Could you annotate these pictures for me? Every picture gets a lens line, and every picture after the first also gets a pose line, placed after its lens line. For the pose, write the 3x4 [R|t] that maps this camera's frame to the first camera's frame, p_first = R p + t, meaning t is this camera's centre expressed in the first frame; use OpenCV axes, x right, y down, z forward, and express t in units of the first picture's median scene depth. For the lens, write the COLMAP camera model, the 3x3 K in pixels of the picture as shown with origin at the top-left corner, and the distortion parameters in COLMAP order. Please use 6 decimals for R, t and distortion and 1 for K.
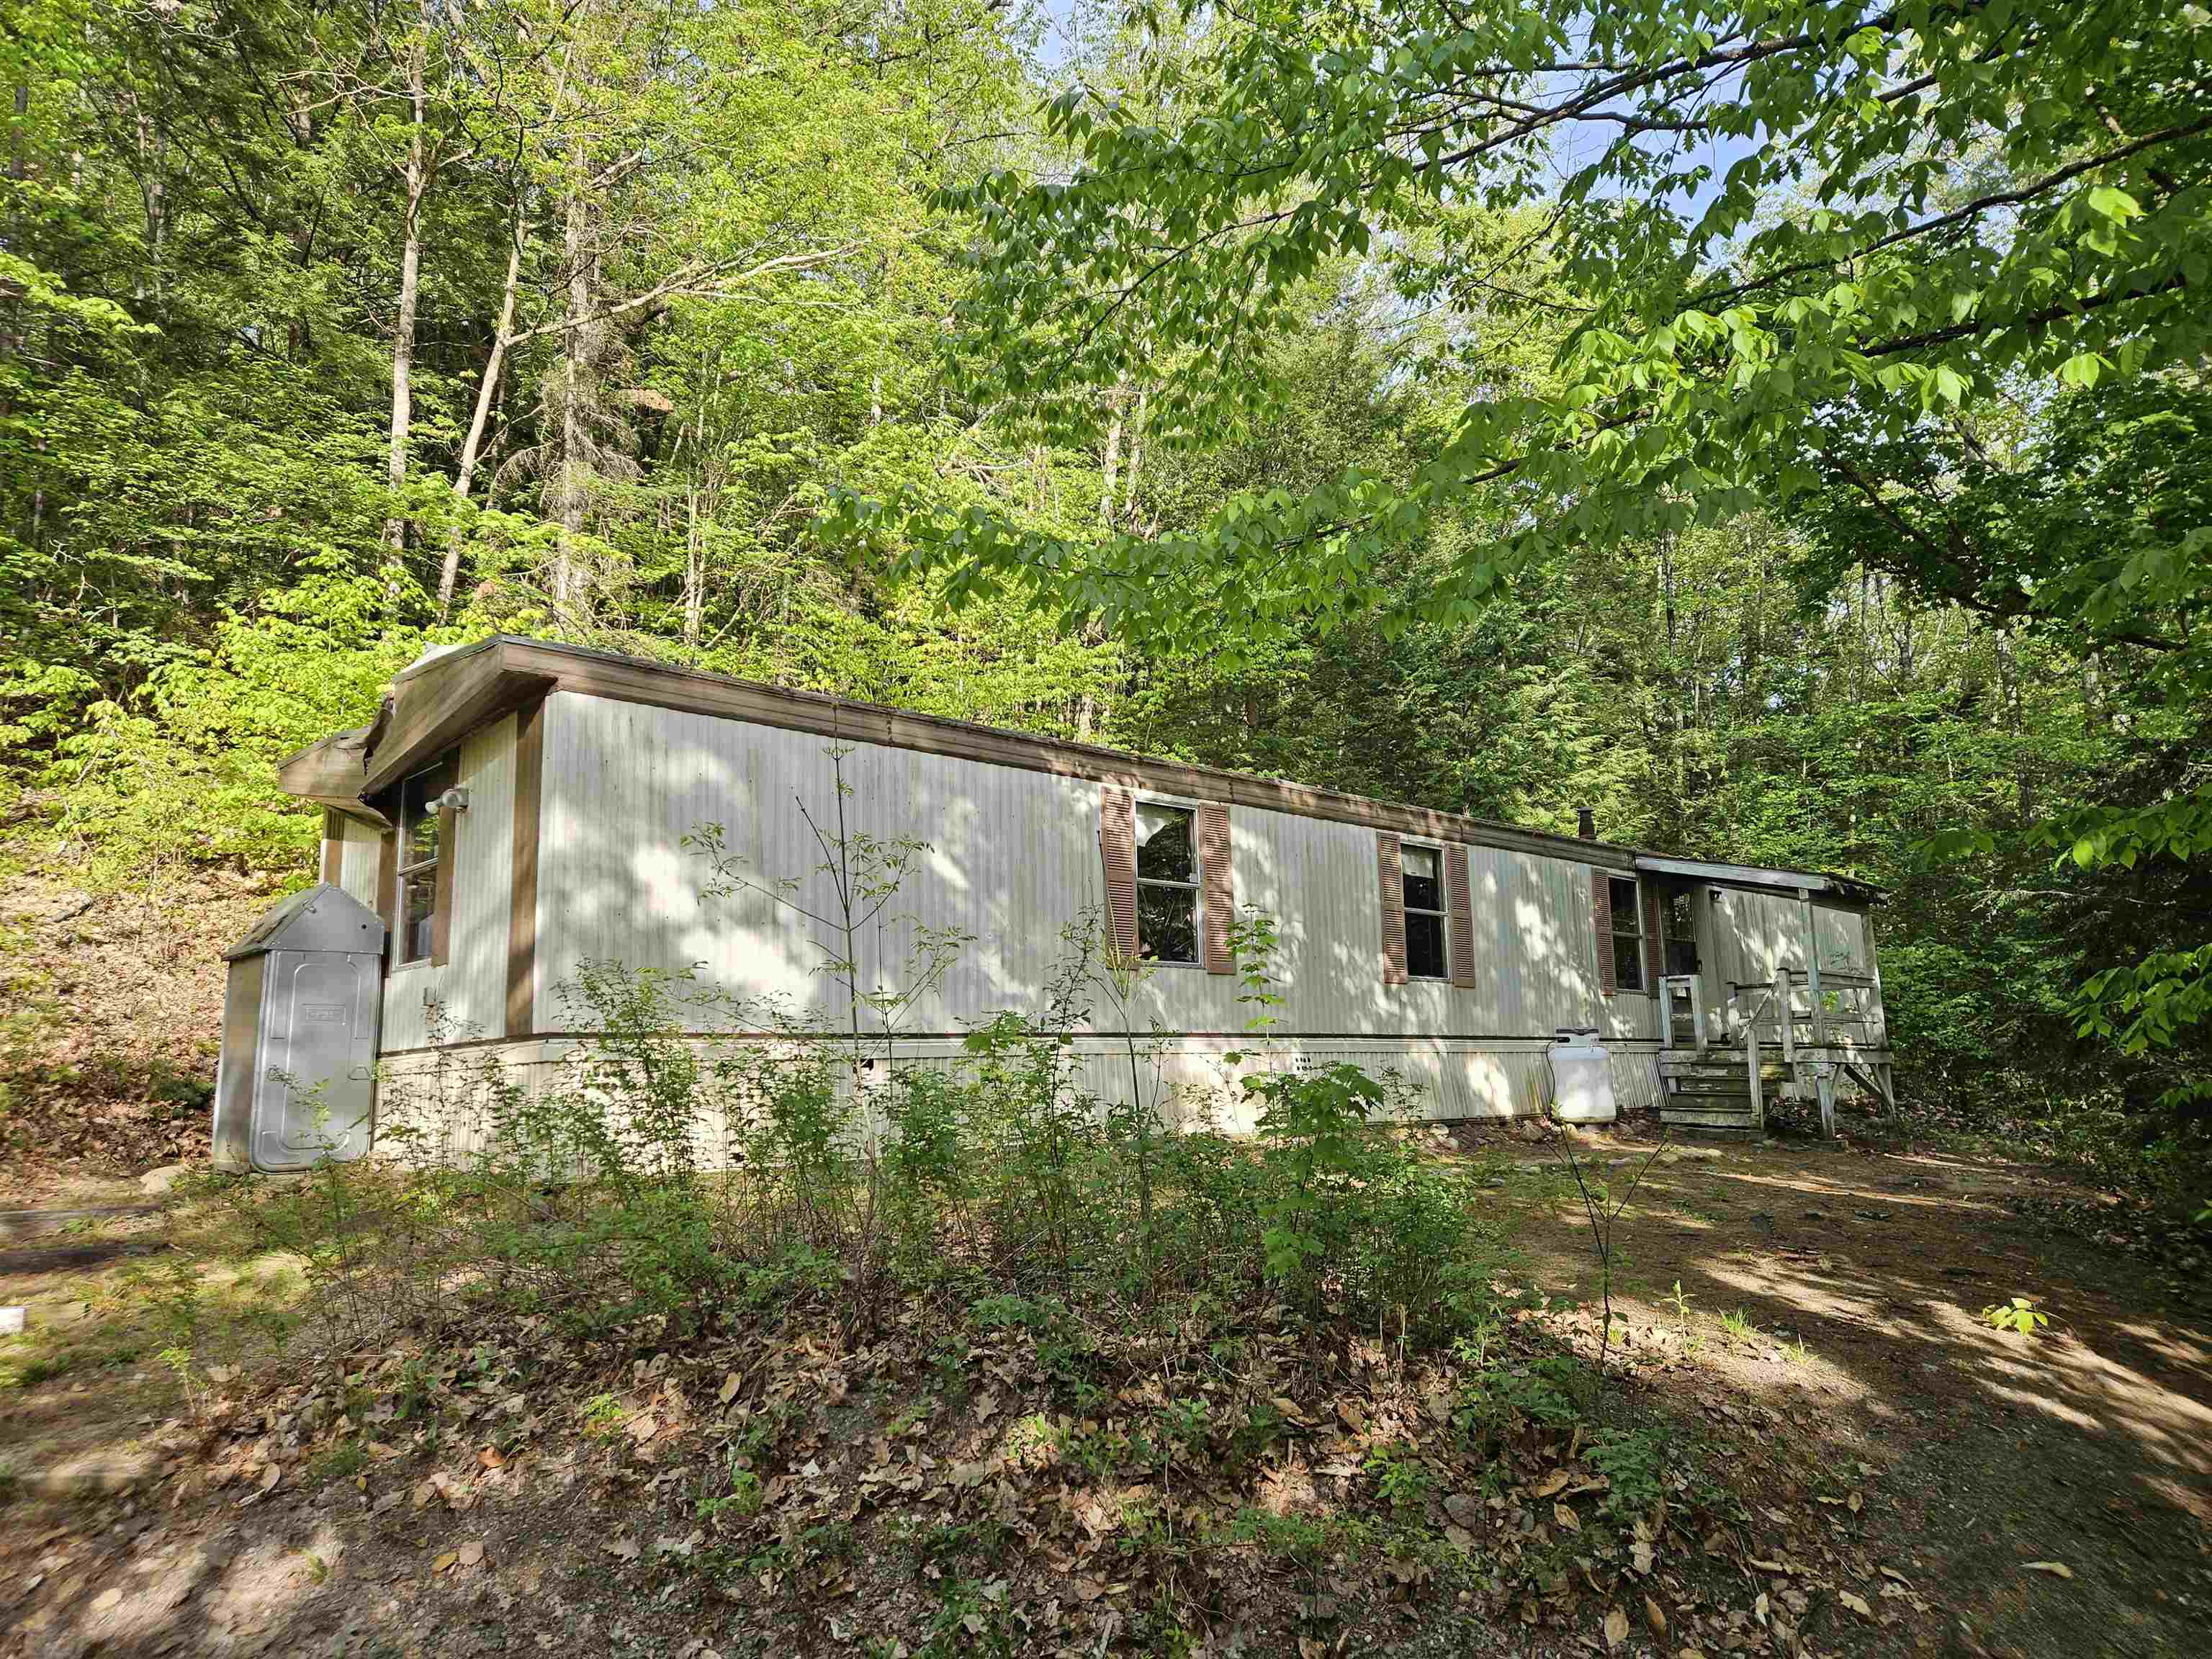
lens RADIAL K [[1484.3, 0, 1103.7], [0, 1484.3, 865.5], [0, 0, 1]] dist [0.073578, -0.064223]
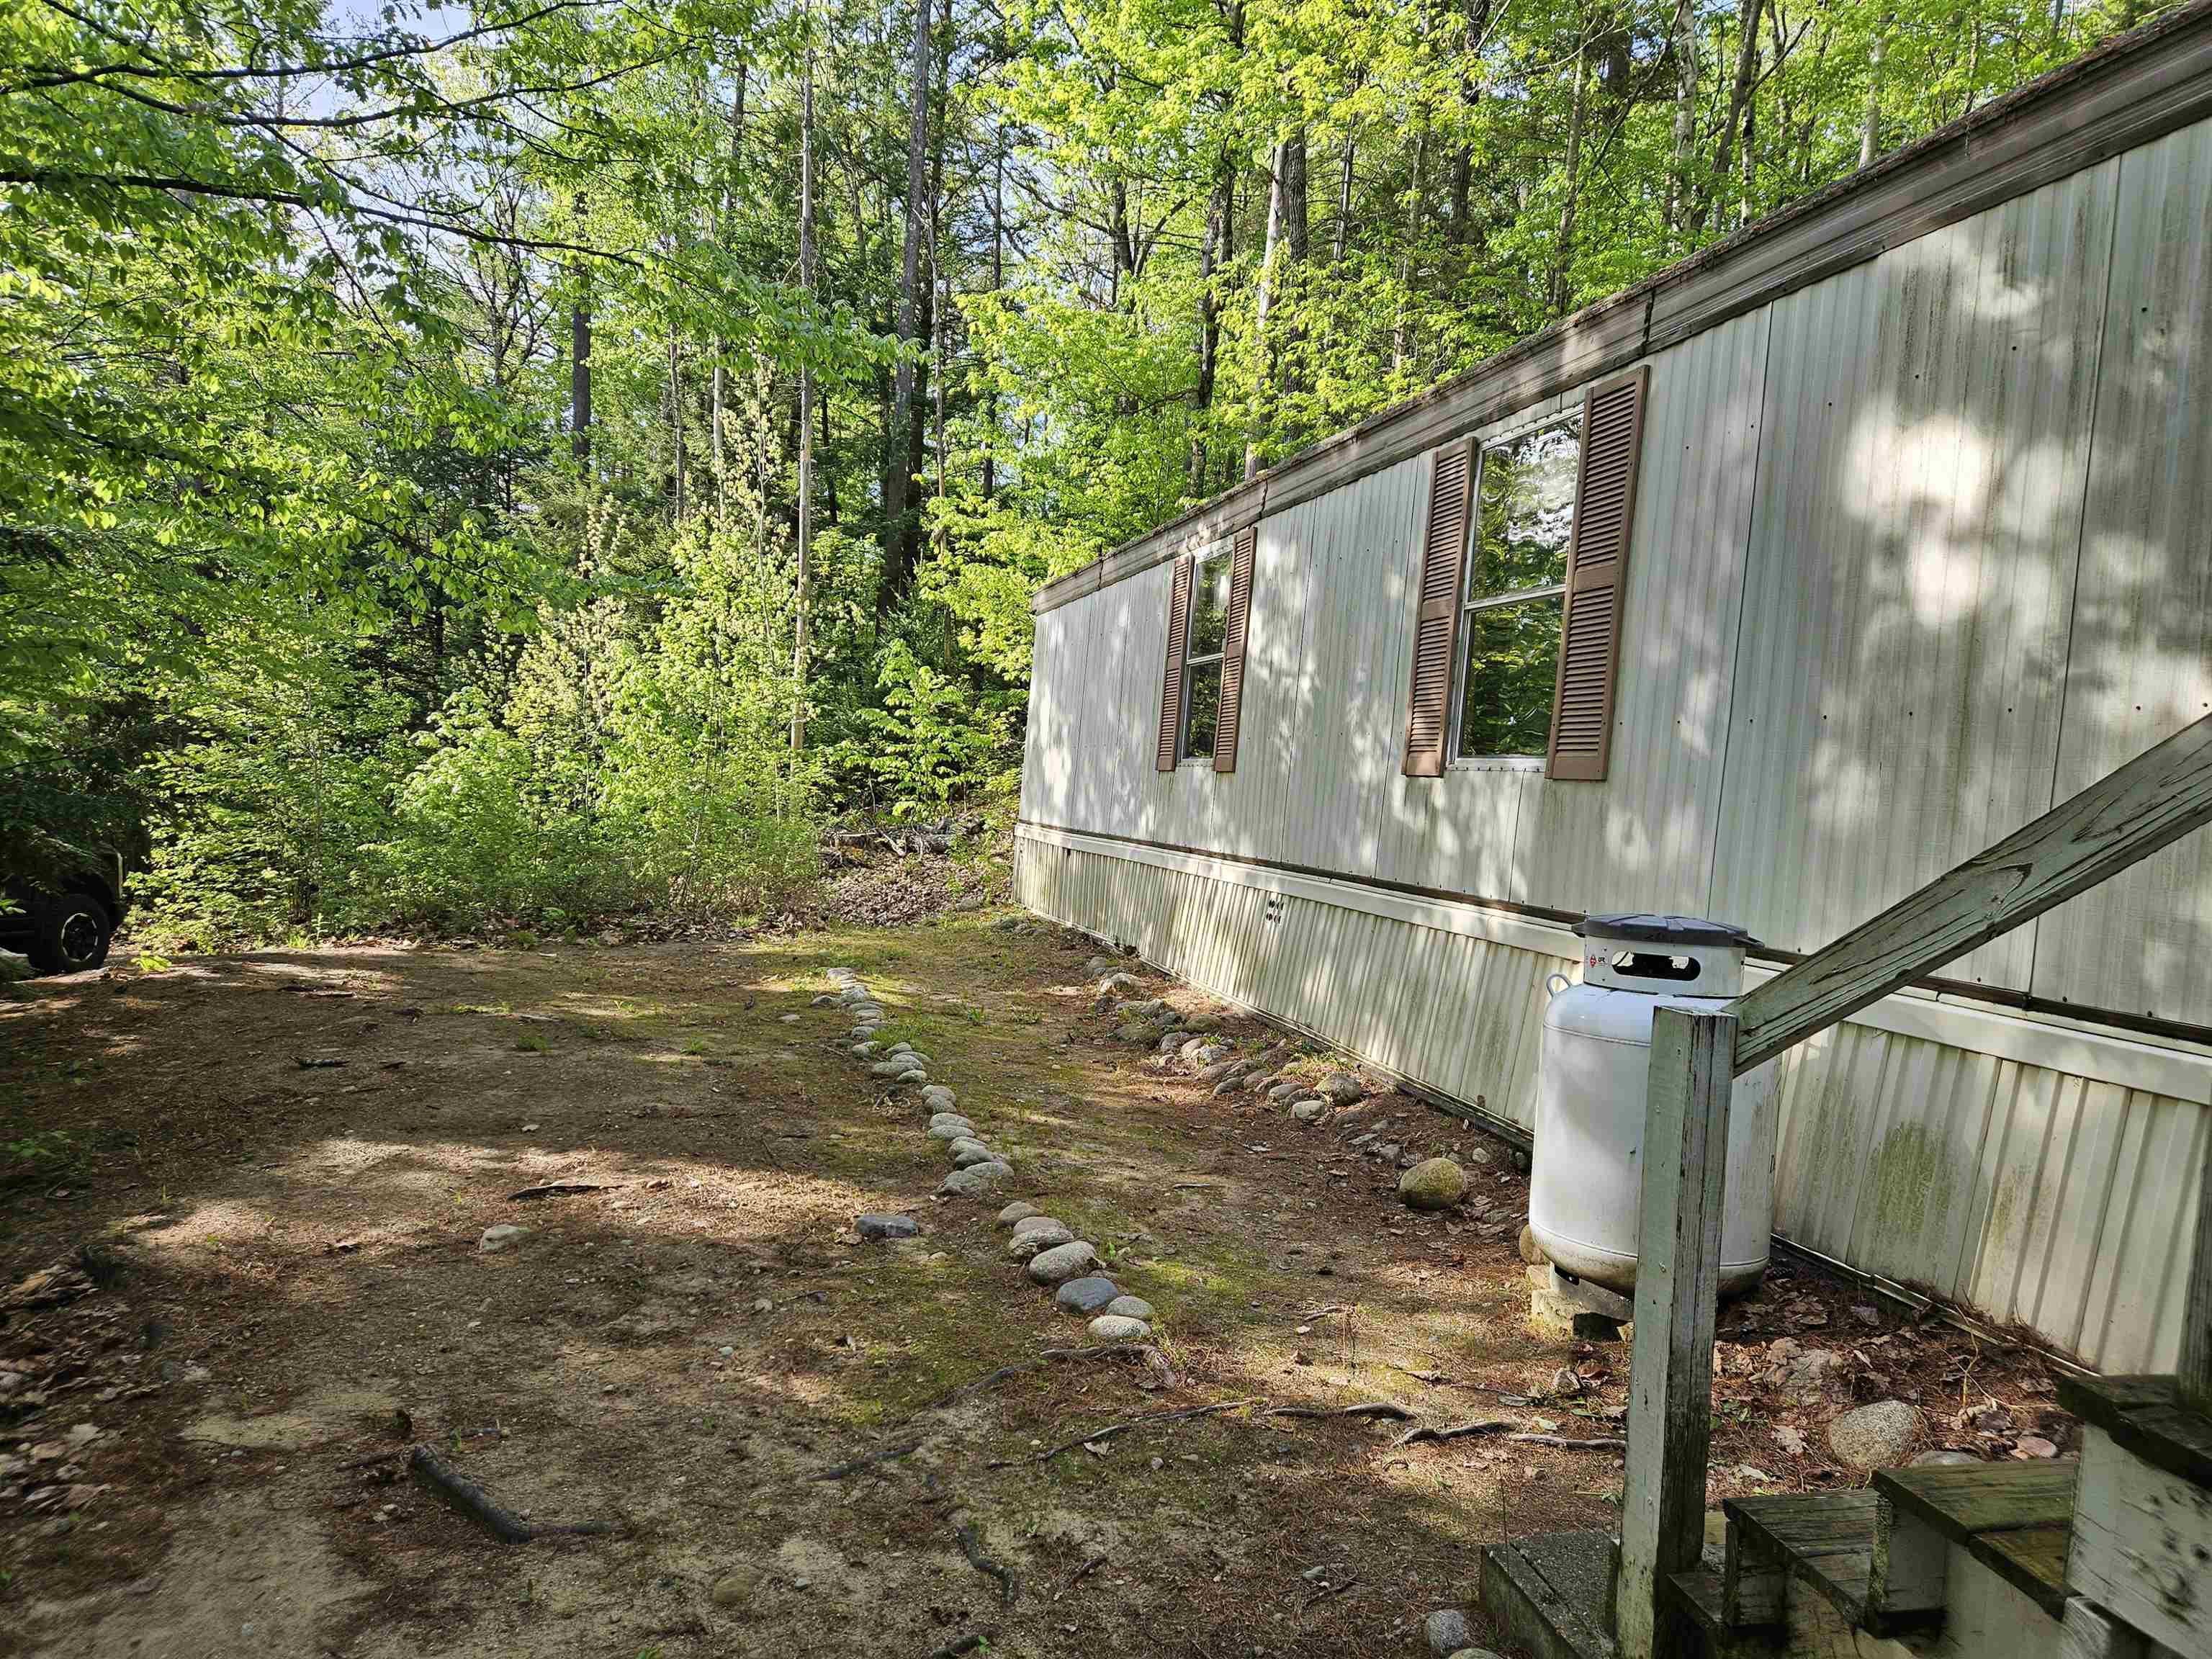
lens RADIAL K [[1484.3, 0, 1103.7], [0, 1484.3, 865.5], [0, 0, 1]] dist [0.073578, -0.064223]
pose [[0.992818, 0.107349, -0.052816, 0.131538], [-0.099727, 0.986445, 0.130308, 0.062072], [0.066089, -0.124105, 0.990066, 0.566410]]
